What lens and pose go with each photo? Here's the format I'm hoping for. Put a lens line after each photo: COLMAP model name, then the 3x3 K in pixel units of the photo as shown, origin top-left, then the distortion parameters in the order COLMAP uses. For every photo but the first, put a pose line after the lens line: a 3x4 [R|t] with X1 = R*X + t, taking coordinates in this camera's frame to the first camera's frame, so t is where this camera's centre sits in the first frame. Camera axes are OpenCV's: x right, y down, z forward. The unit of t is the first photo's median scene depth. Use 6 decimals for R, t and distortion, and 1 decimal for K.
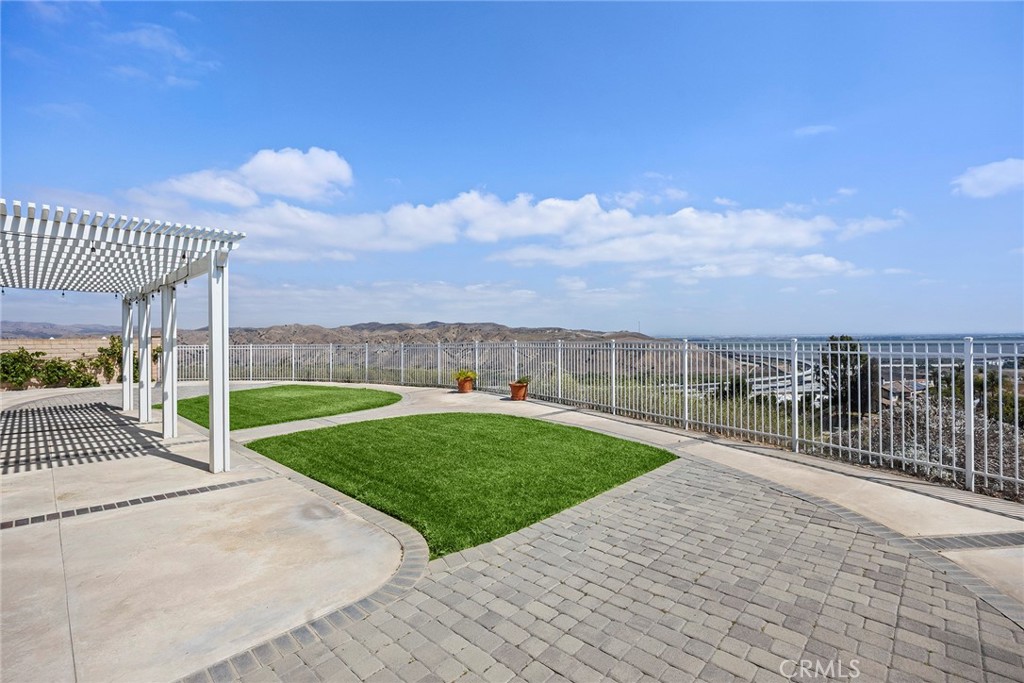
lens RADIAL K [[457.6, 0, 507.8], [0, 457.6, 334.7], [0, 0, 1]] dist [-0.009534, 0.000395]
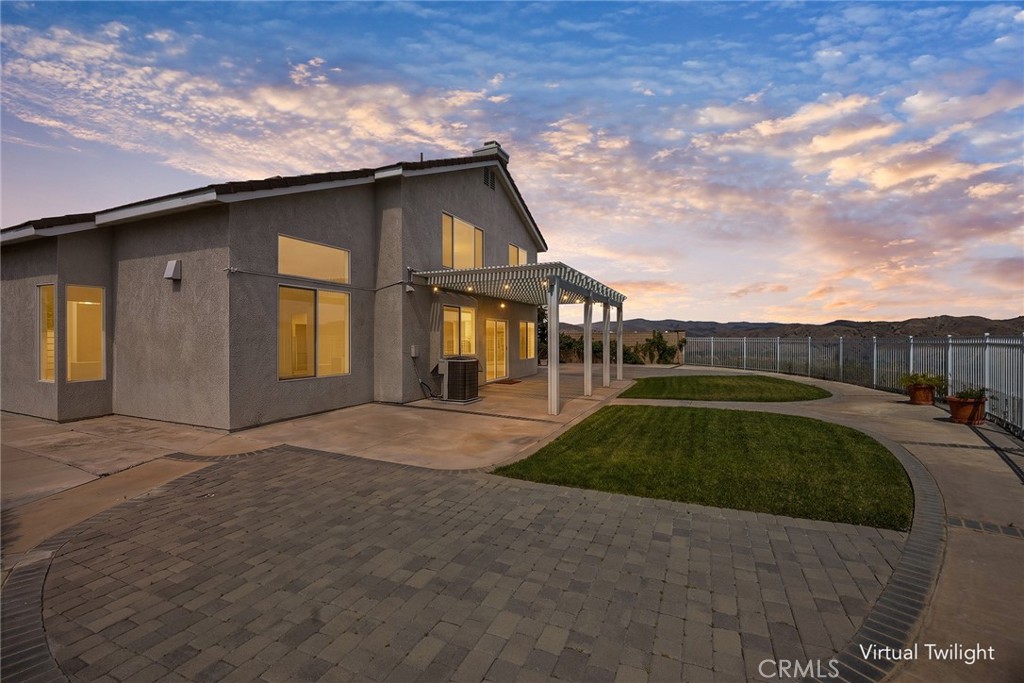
lens RADIAL K [[457.6, 0, 515.0], [0, 457.6, 337.7], [0, 0, 1]] dist [-0.009534, 0.000395]
pose [[0.311954, 0.007910, -0.950064, 0.357298], [0.007034, 0.999919, 0.010634, 0.009596], [0.950071, -0.010001, 0.311873, 0.176316]]
